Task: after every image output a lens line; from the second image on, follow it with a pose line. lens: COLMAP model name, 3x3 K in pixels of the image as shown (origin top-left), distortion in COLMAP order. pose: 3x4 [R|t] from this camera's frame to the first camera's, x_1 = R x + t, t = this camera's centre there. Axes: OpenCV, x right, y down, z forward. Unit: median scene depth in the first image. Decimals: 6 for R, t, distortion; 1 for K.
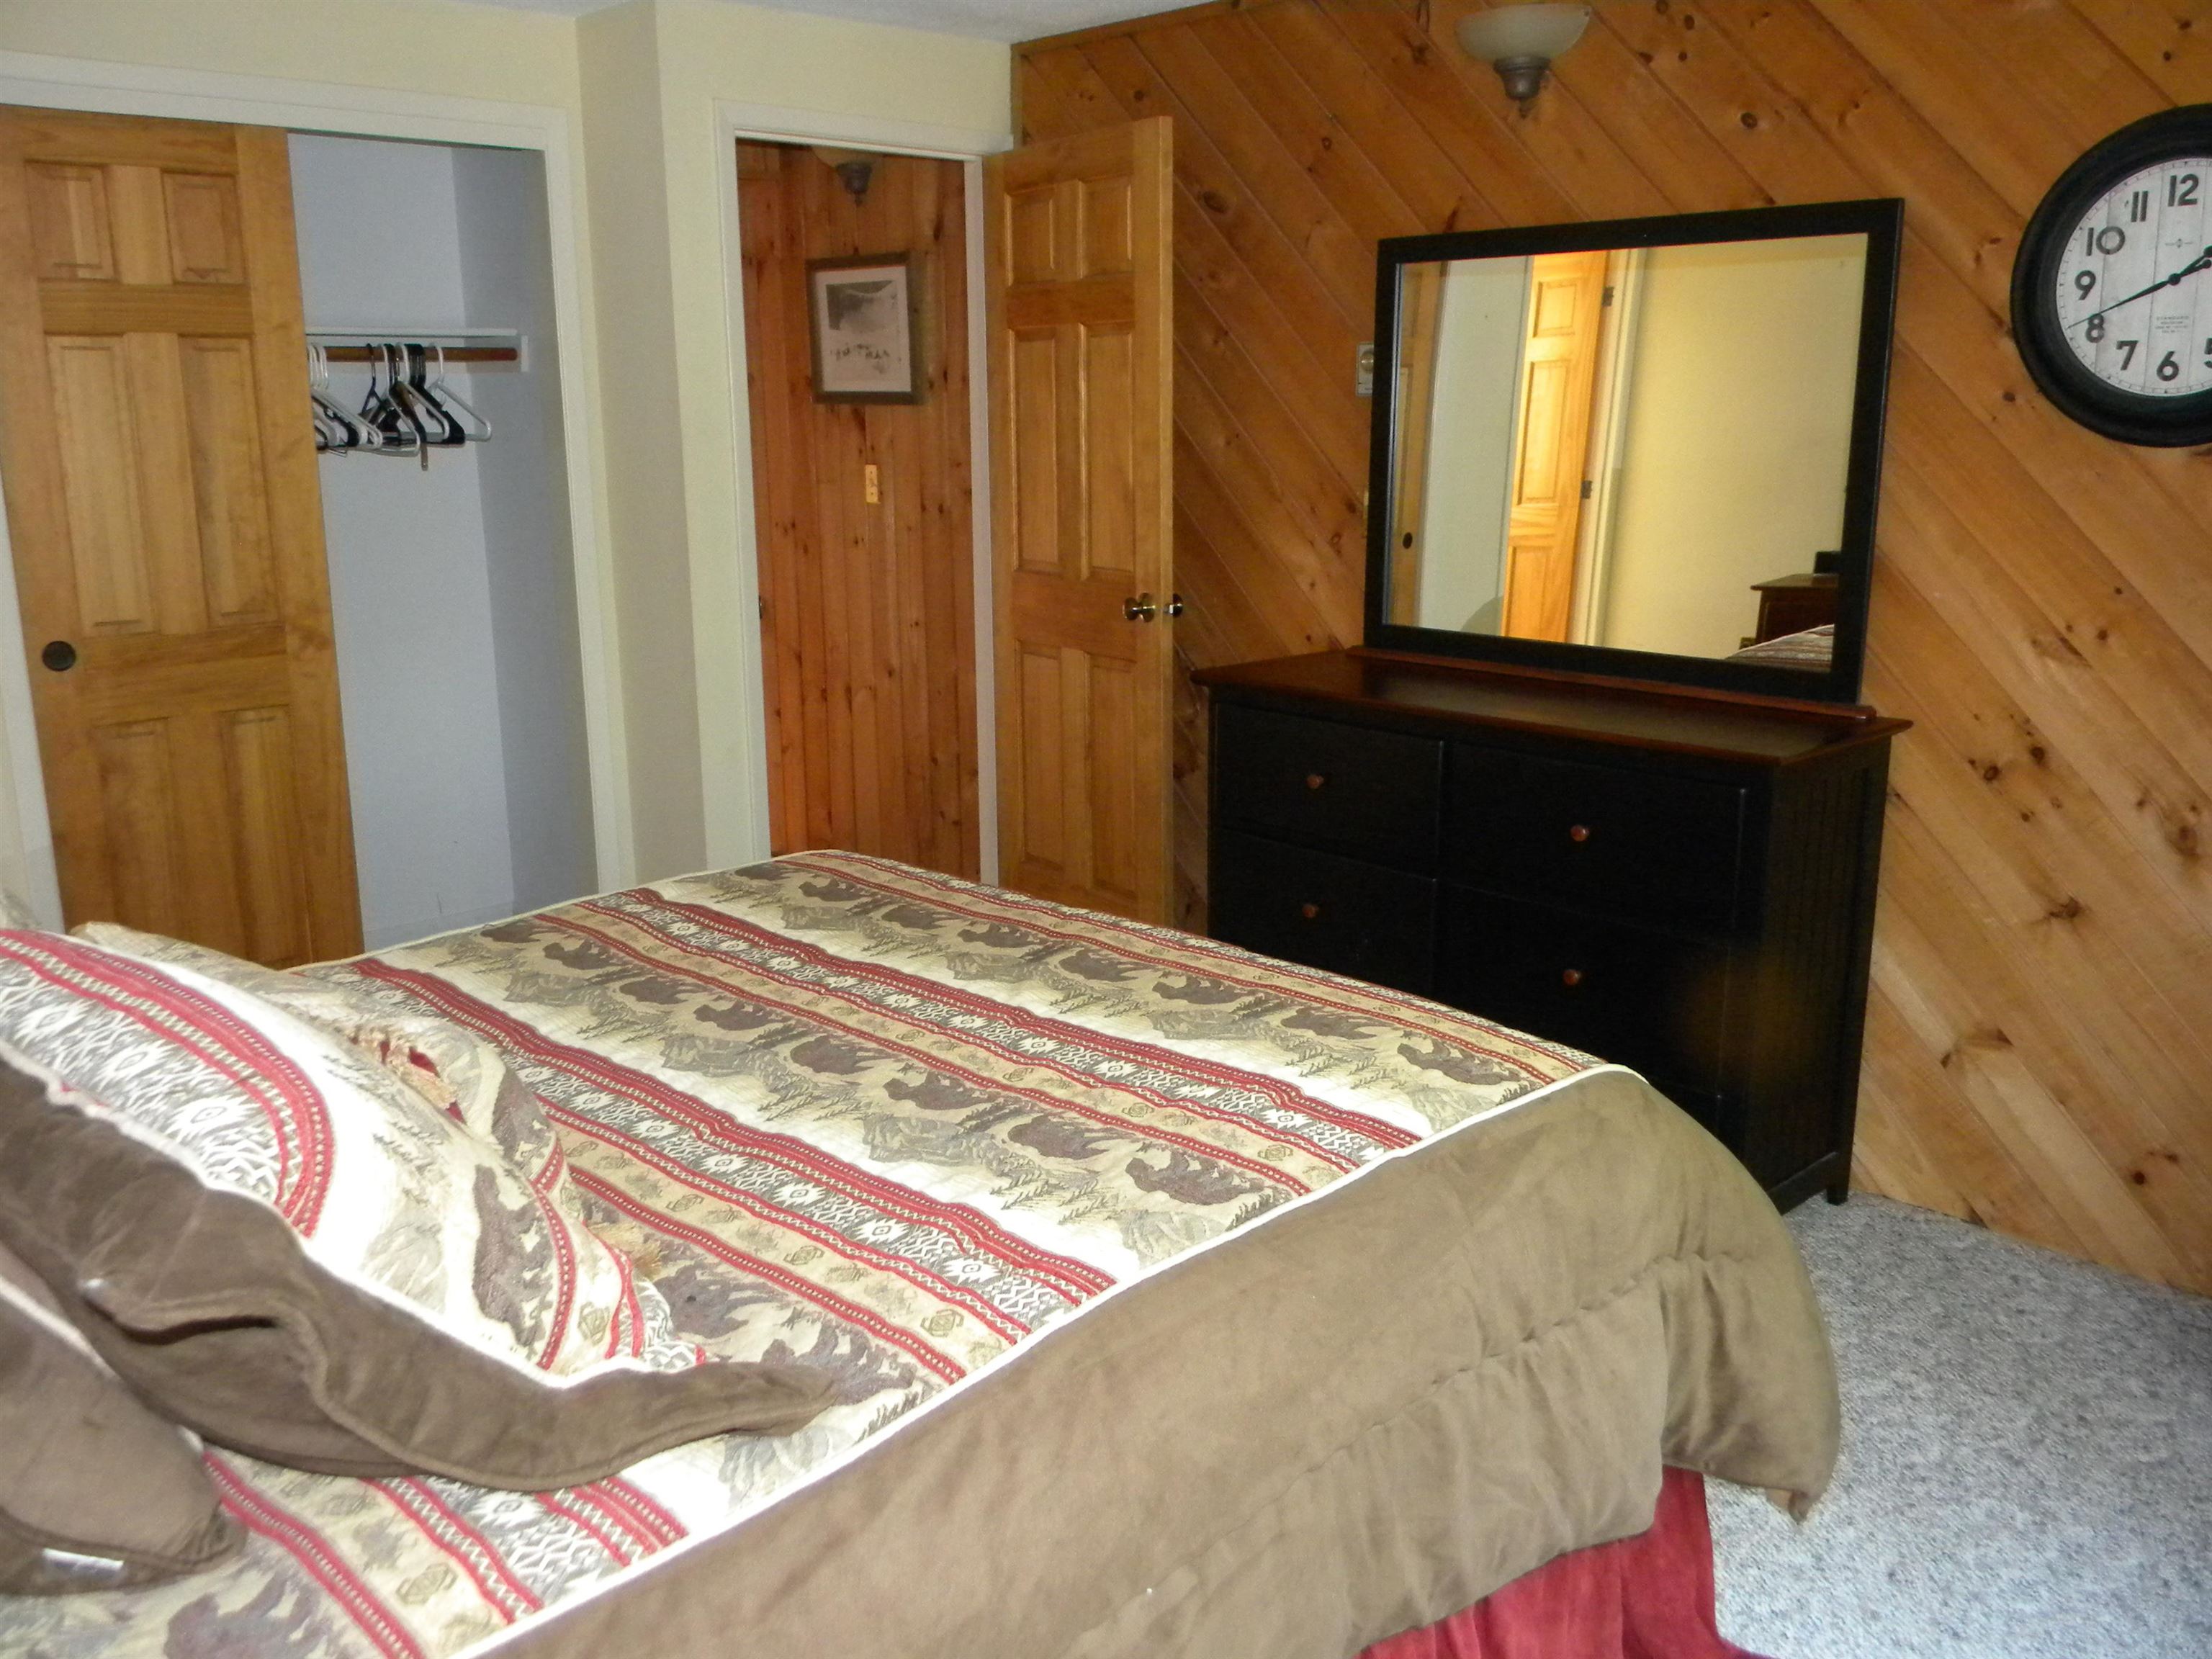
lens RADIAL K [[1813.3, 0, 1095.3], [0, 1813.3, 824.3], [0, 0, 1]] dist [-0.001683, -0.009058]
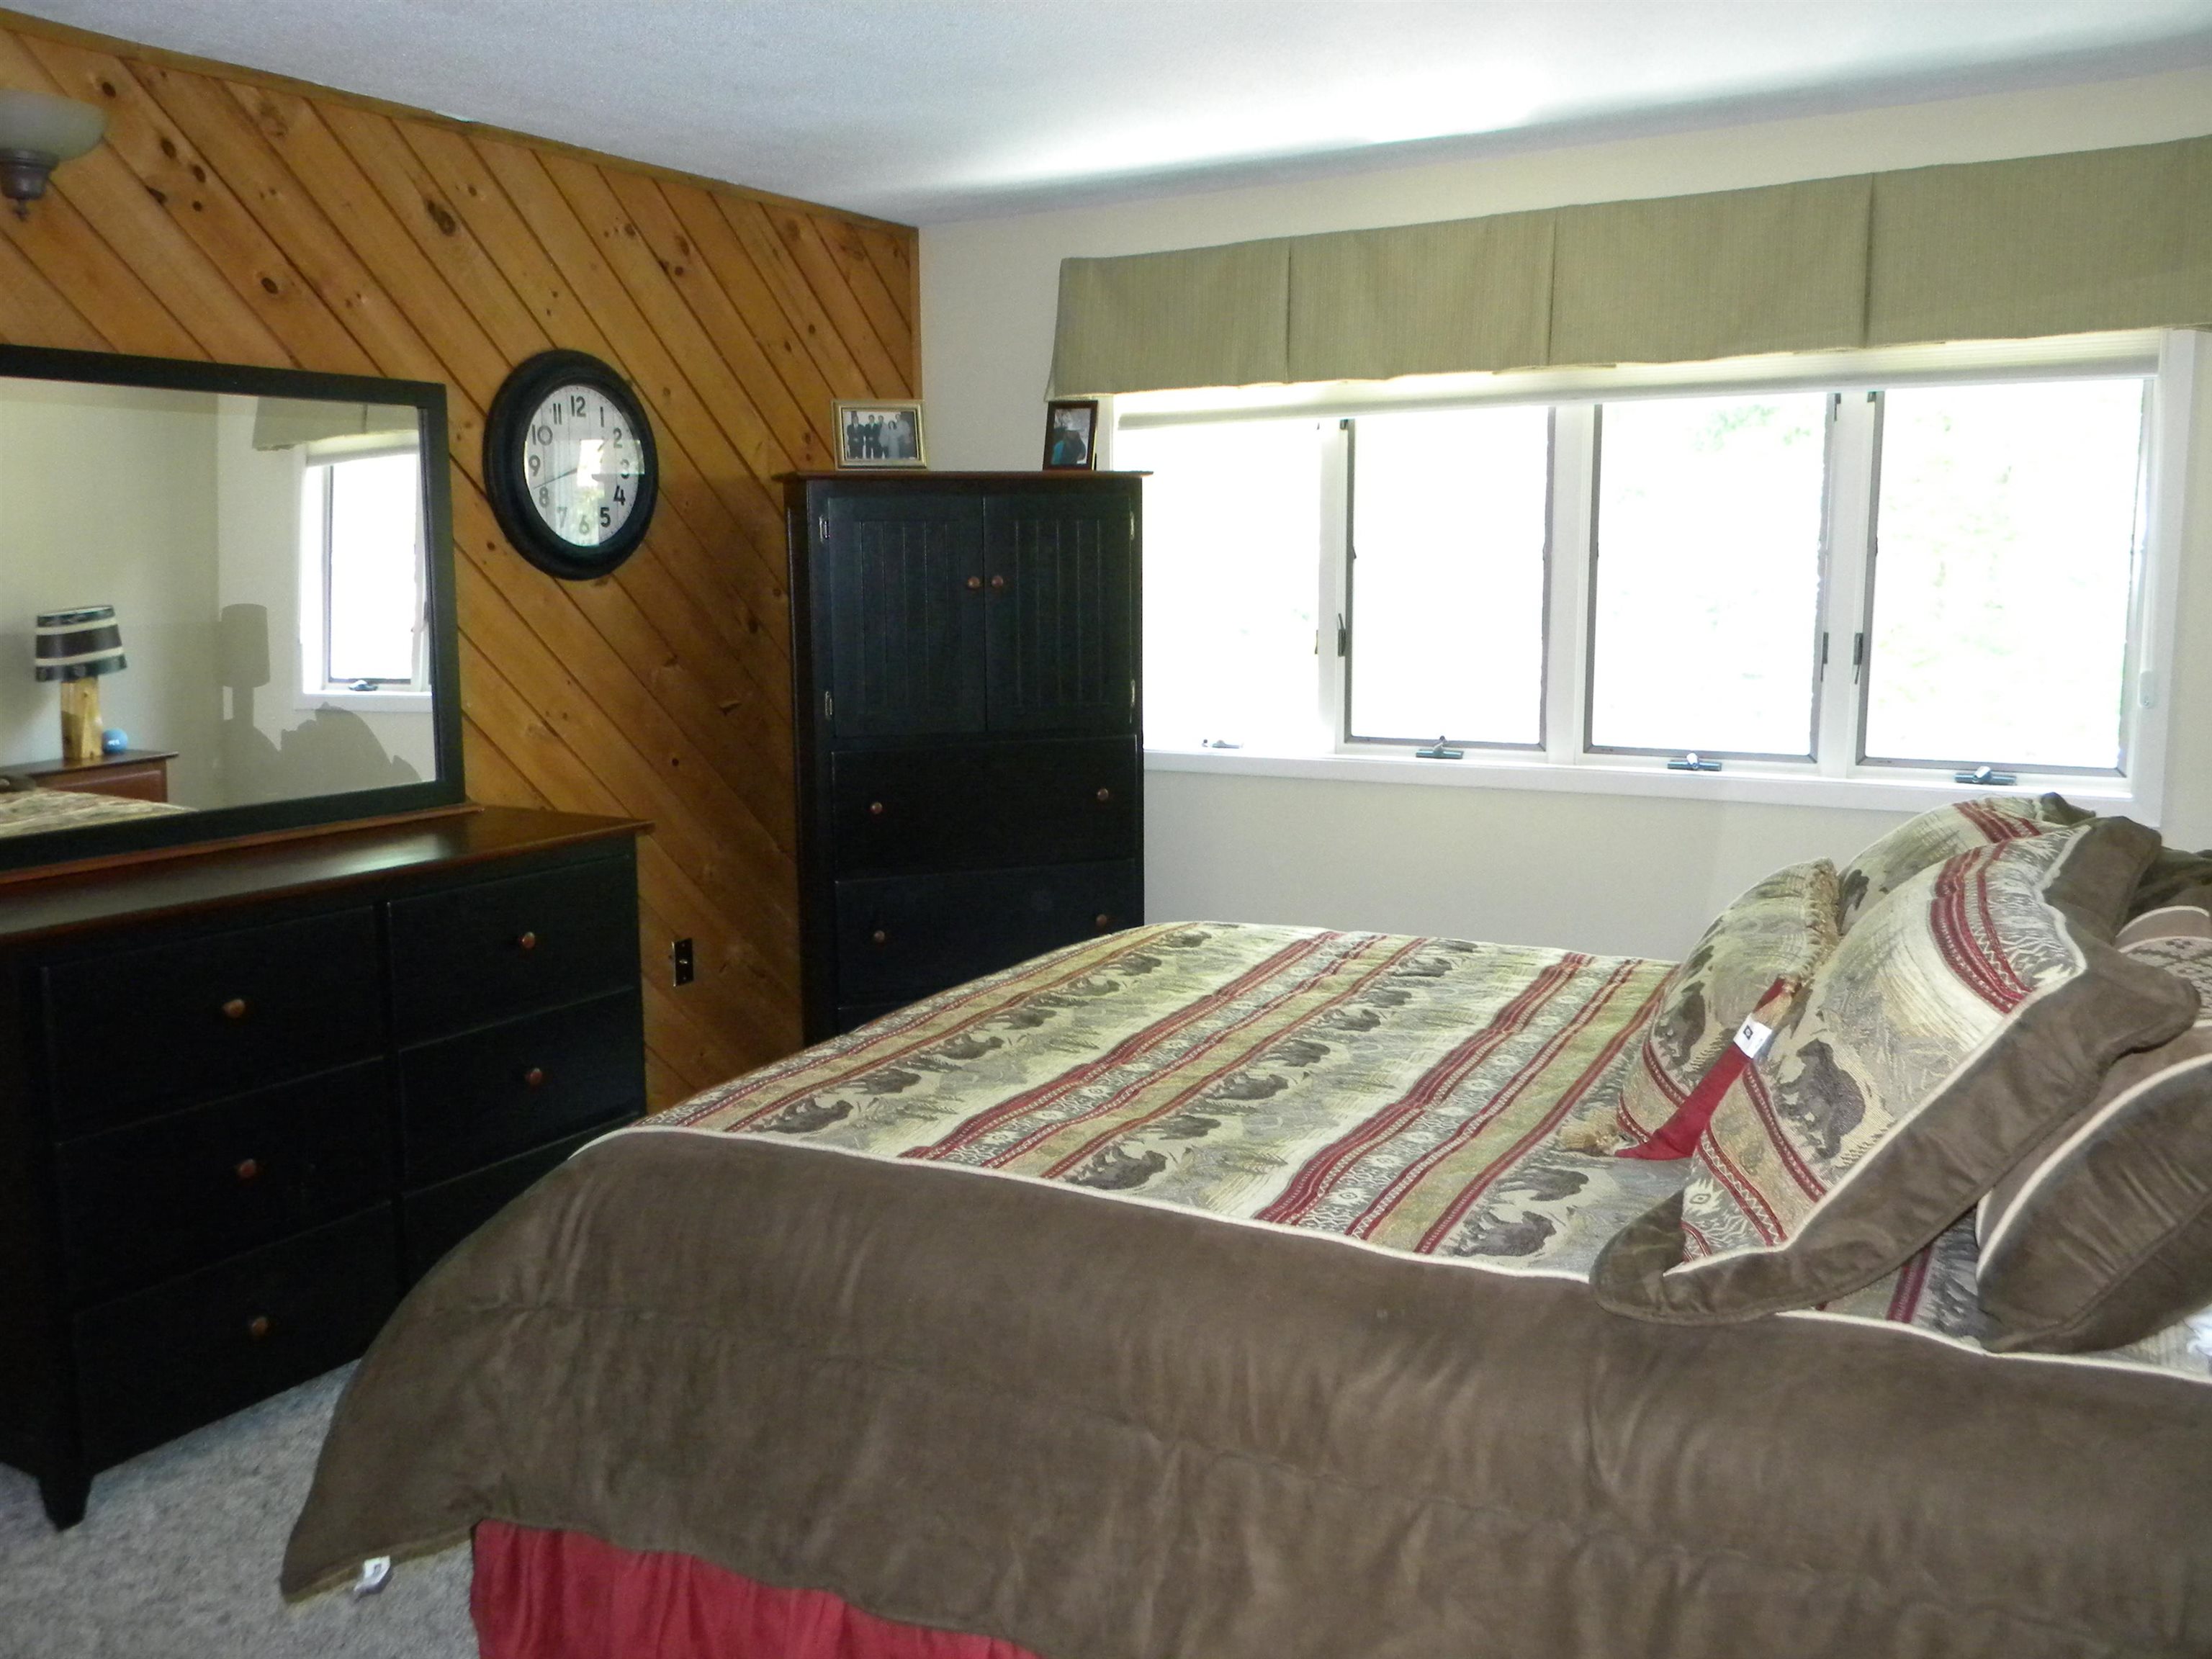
lens RADIAL K [[1813.3, 0, 1095.3], [0, 1813.3, 824.3], [0, 0, 1]] dist [-0.001683, -0.009058]
pose [[-0.267056, -0.136836, 0.953917, -0.949139], [0.226561, 0.953208, 0.200162, -0.225016], [-0.936670, 0.269575, -0.223558, 1.016300]]
